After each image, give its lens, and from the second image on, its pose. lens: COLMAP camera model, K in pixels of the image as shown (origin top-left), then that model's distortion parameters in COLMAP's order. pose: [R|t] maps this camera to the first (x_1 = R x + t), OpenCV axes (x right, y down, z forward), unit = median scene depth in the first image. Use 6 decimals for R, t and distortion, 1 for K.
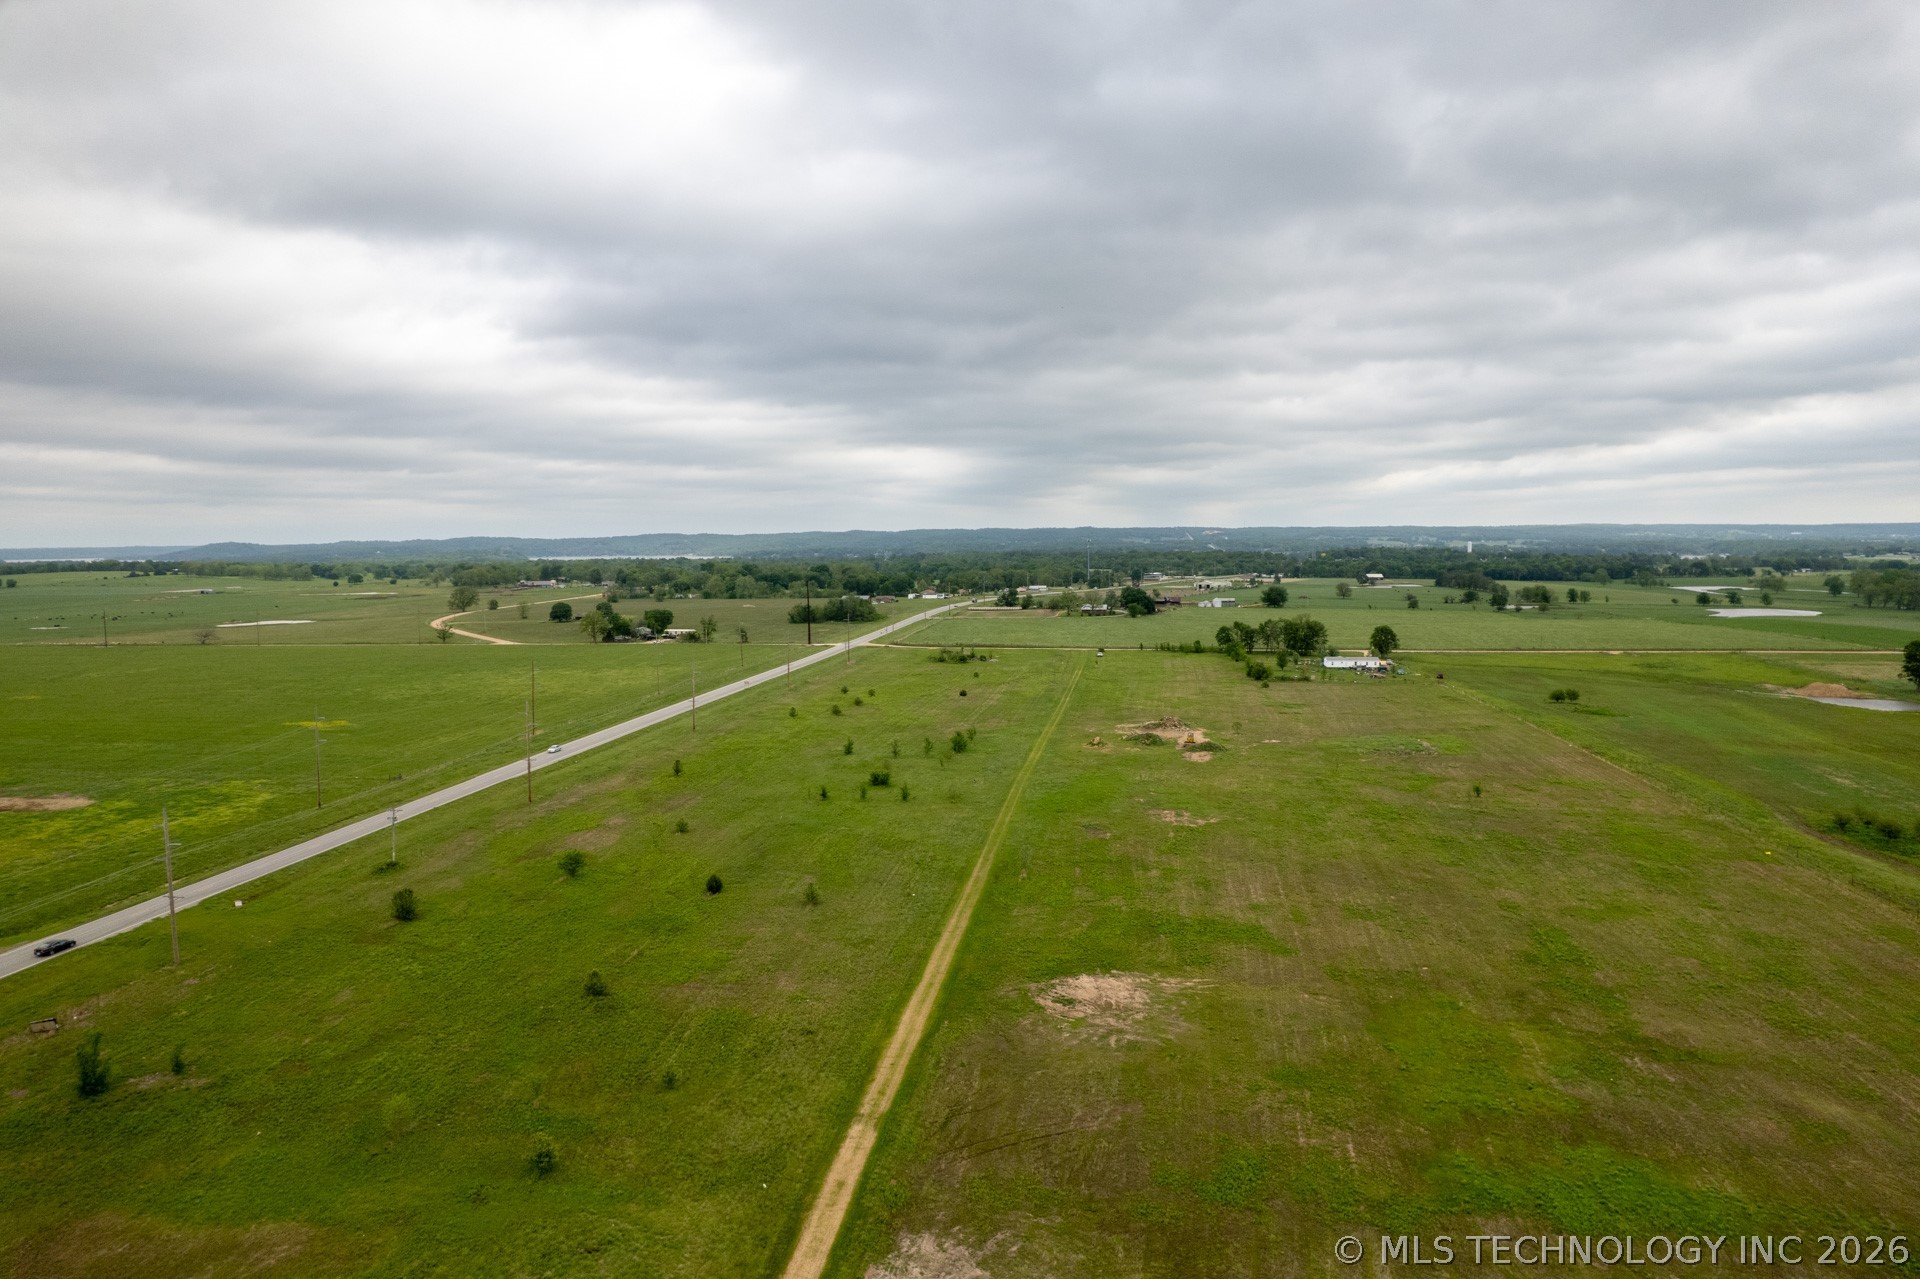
lens RADIAL K [[1227.7, 0, 968.6], [0, 1227.7, 665.0], [0, 0, 1]] dist [-0.070607, 0.060075]
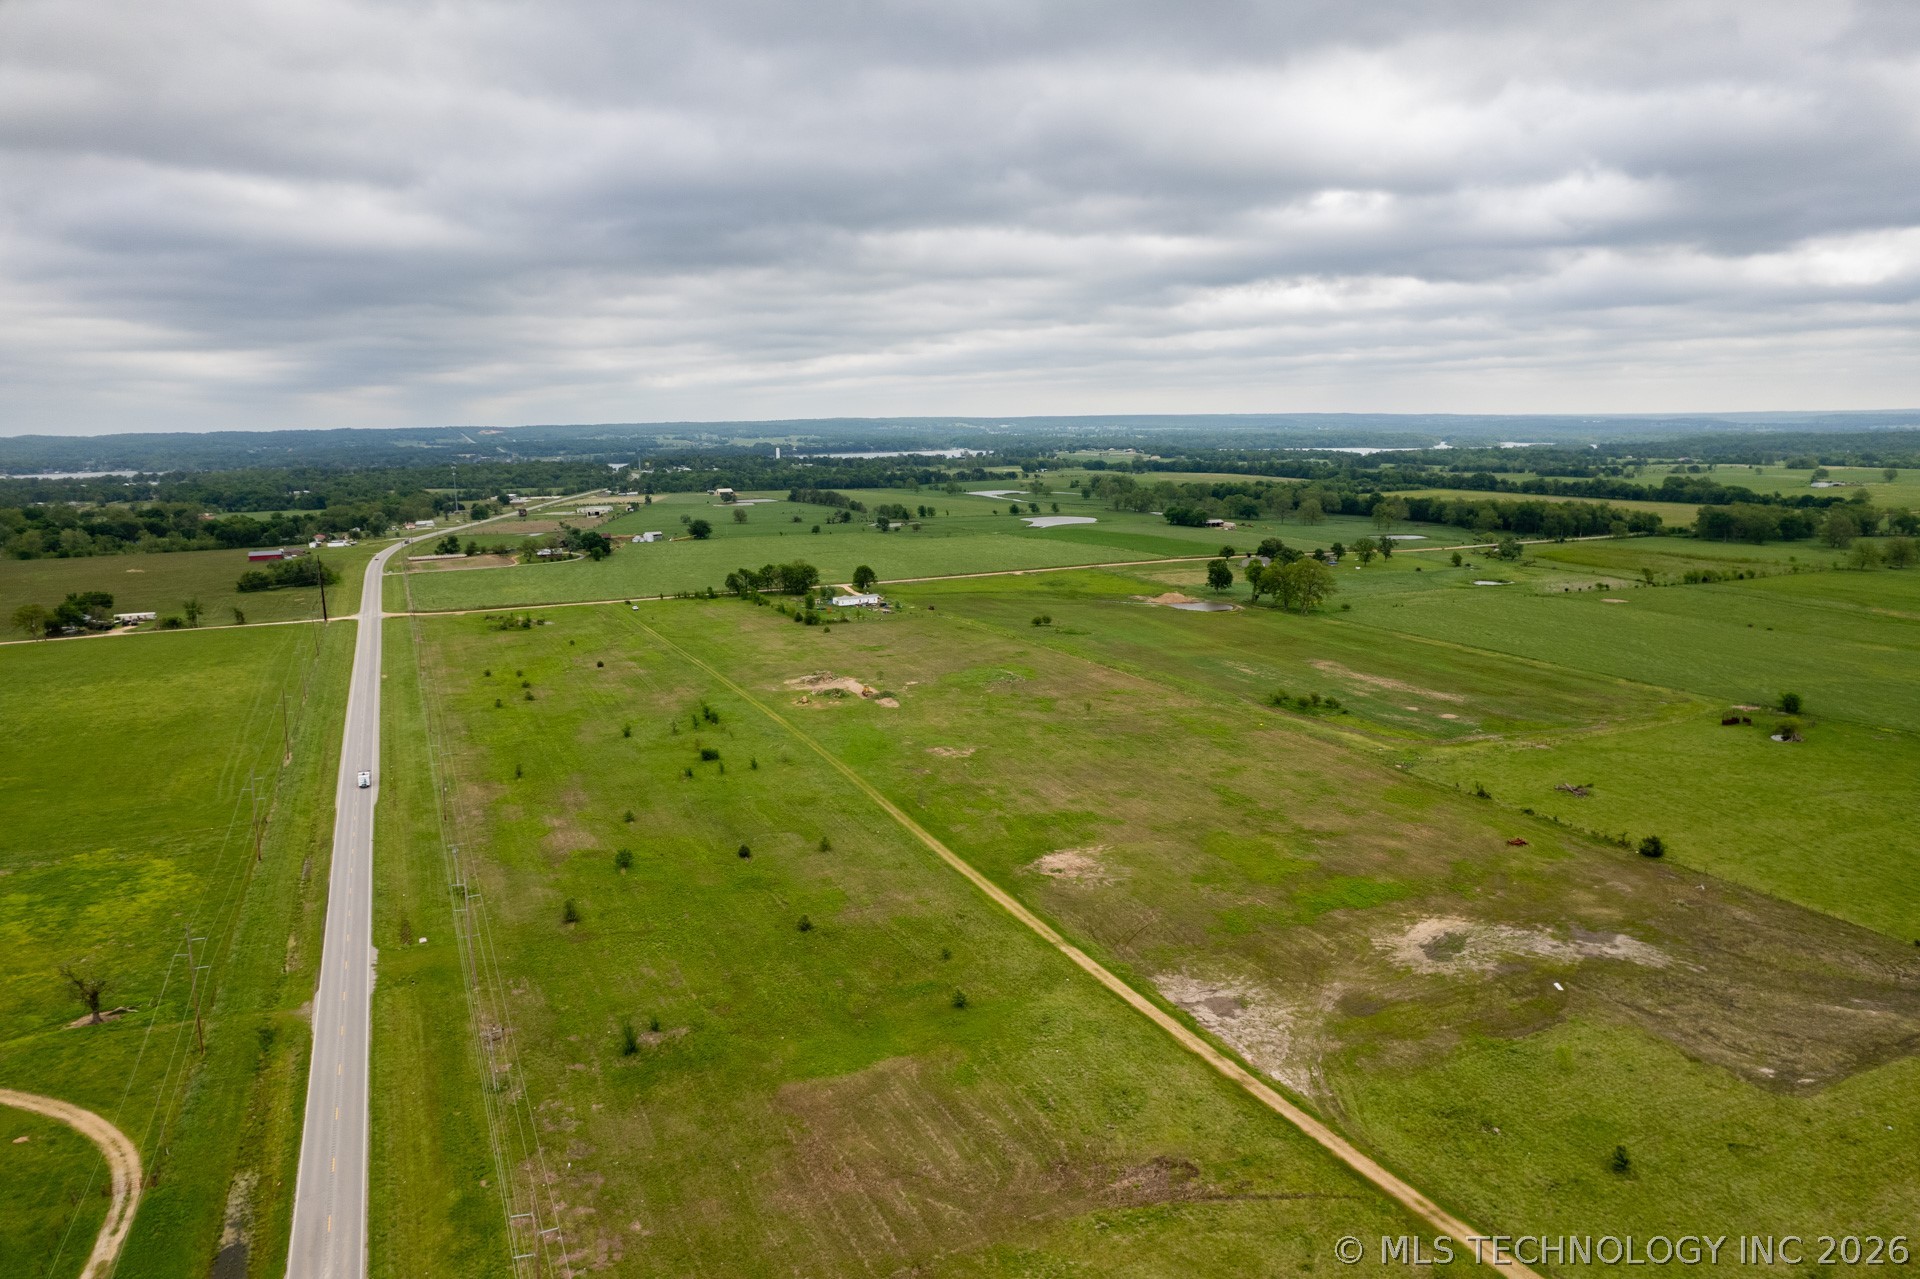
lens RADIAL K [[1227.7, 0, 968.6], [0, 1227.7, 665.0], [0, 0, 1]] dist [-0.070607, 0.060075]
pose [[0.835961, -0.110274, 0.537596, -0.717867], [0.063383, 0.992449, 0.105016, -0.161173], [-0.545117, -0.053715, 0.836637, -0.296173]]
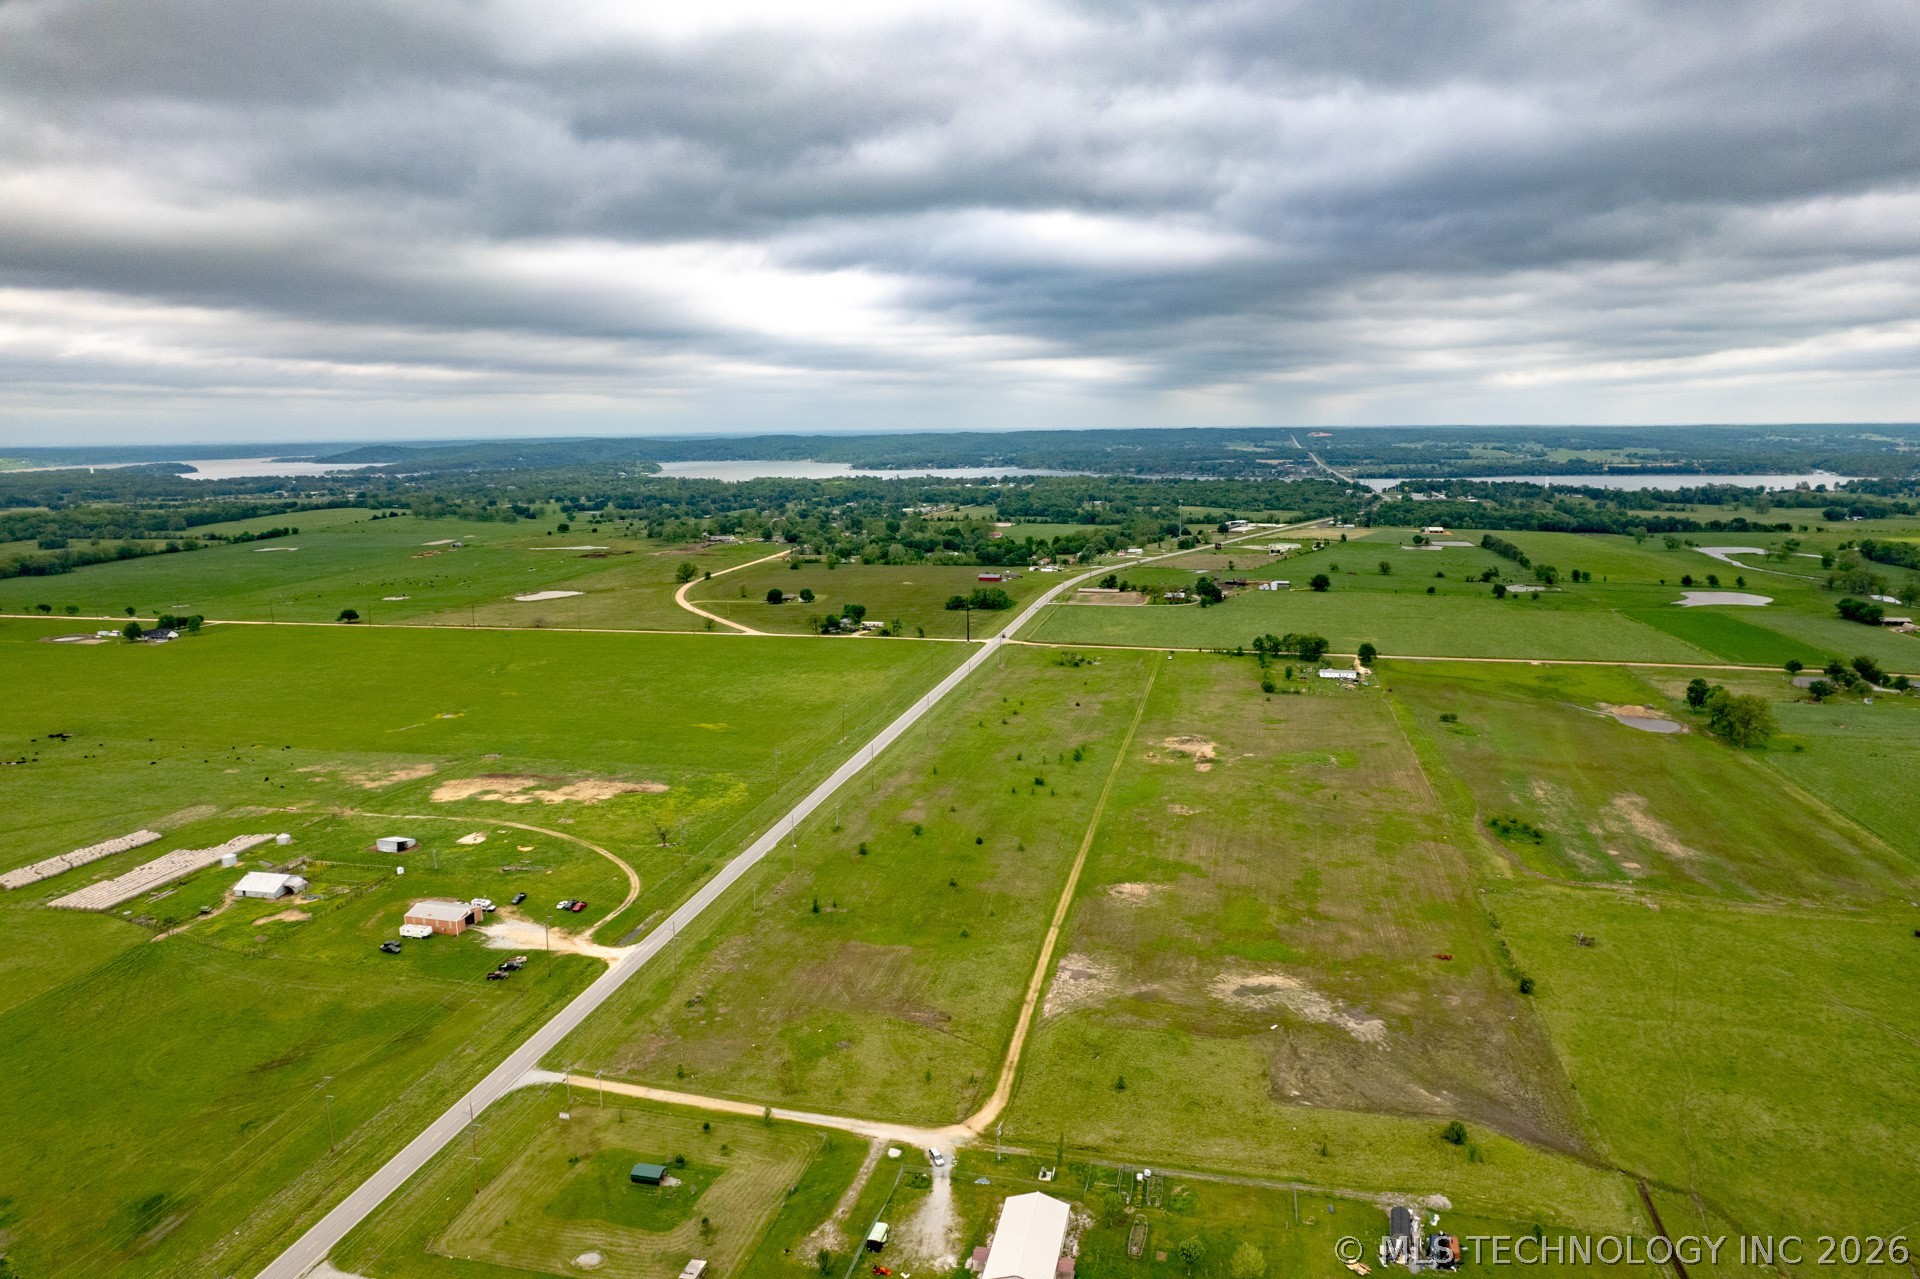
lens RADIAL K [[1227.7, 0, 968.6], [0, 1227.7, 665.0], [0, 0, 1]] dist [-0.070607, 0.060075]
pose [[0.996445, 0.017478, -0.082415, -0.034239], [-0.009850, 0.995704, 0.092068, -0.389576], [0.083670, -0.090929, 0.992336, -1.379923]]
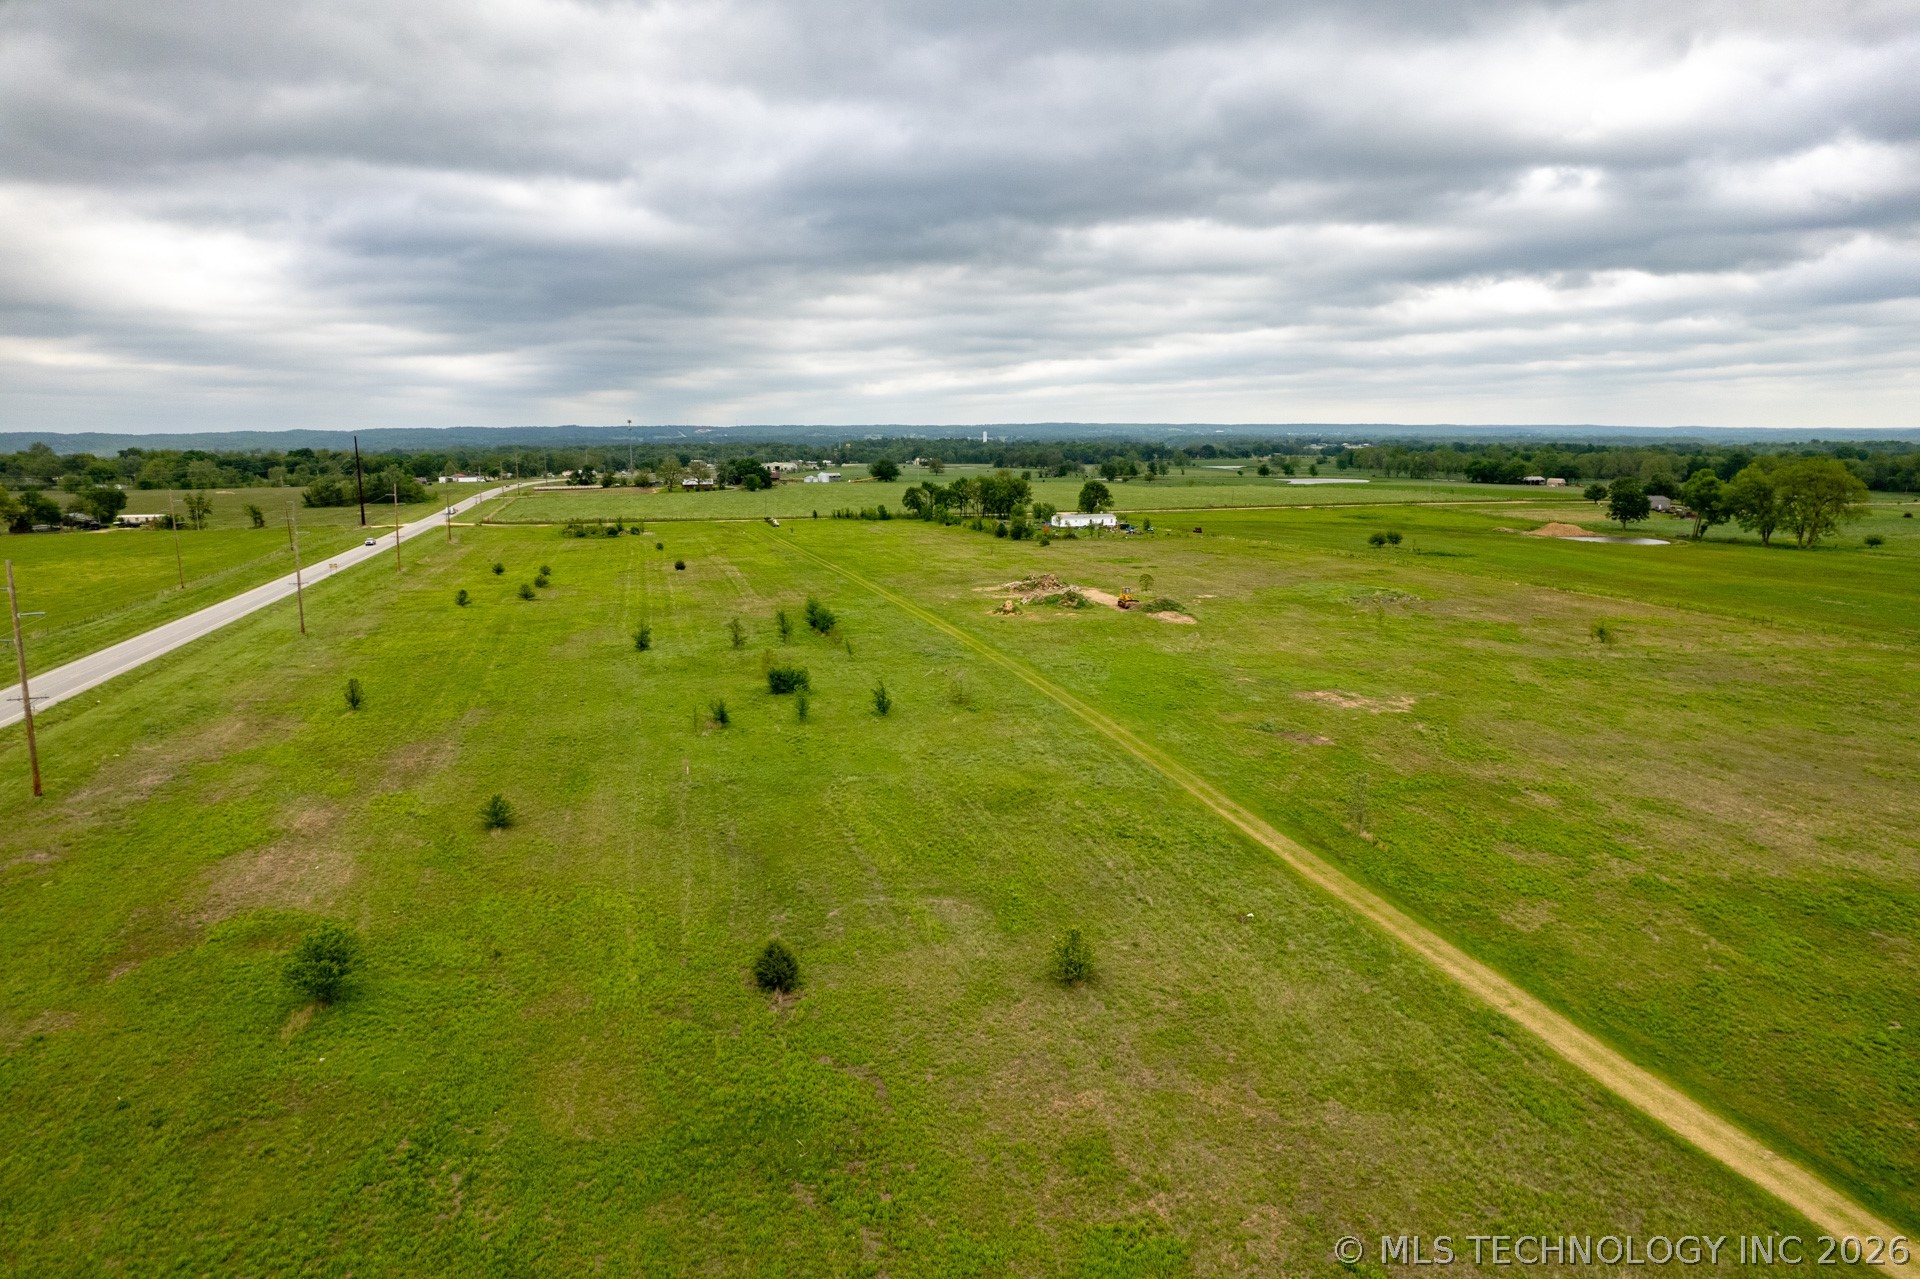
lens RADIAL K [[1227.7, 0, 968.6], [0, 1227.7, 665.0], [0, 0, 1]] dist [-0.070607, 0.060075]
pose [[0.915309, -0.071156, 0.396417, -0.294437], [0.040073, 0.995475, 0.086159, 0.056902], [-0.400754, -0.062976, 0.914019, 0.634667]]
